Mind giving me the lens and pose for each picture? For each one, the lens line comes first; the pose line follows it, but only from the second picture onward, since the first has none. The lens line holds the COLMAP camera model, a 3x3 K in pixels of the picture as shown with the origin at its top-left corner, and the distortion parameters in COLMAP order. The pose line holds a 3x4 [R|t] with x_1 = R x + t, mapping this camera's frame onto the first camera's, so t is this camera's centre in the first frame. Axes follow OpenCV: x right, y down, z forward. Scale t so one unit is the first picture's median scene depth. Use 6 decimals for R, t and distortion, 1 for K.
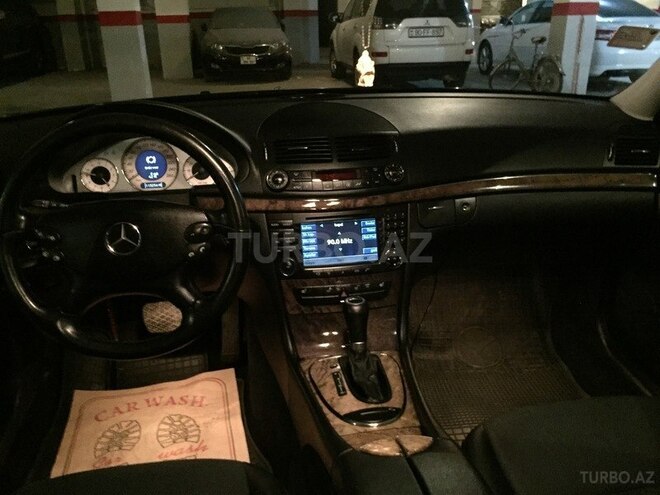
lens RADIAL K [[559.0, 0, 331.3], [0, 559.0, 247.3], [0, 0, 1]] dist [0.000264, -0.000366]
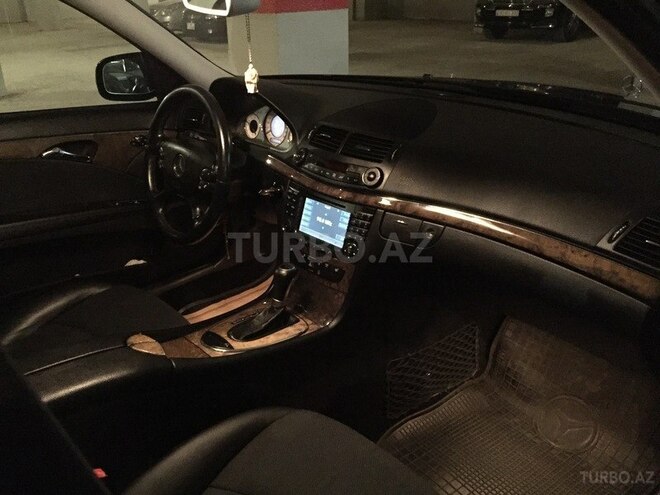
lens RADIAL K [[559.0, 0, 331.1], [0, 559.0, 247.8], [0, 0, 1]] dist [0.000264, -0.000366]
pose [[0.565363, 0.352229, -0.745855, 0.879544], [-0.289864, 0.931407, 0.220136, -0.211798], [0.772232, 0.091740, 0.628682, 0.281994]]
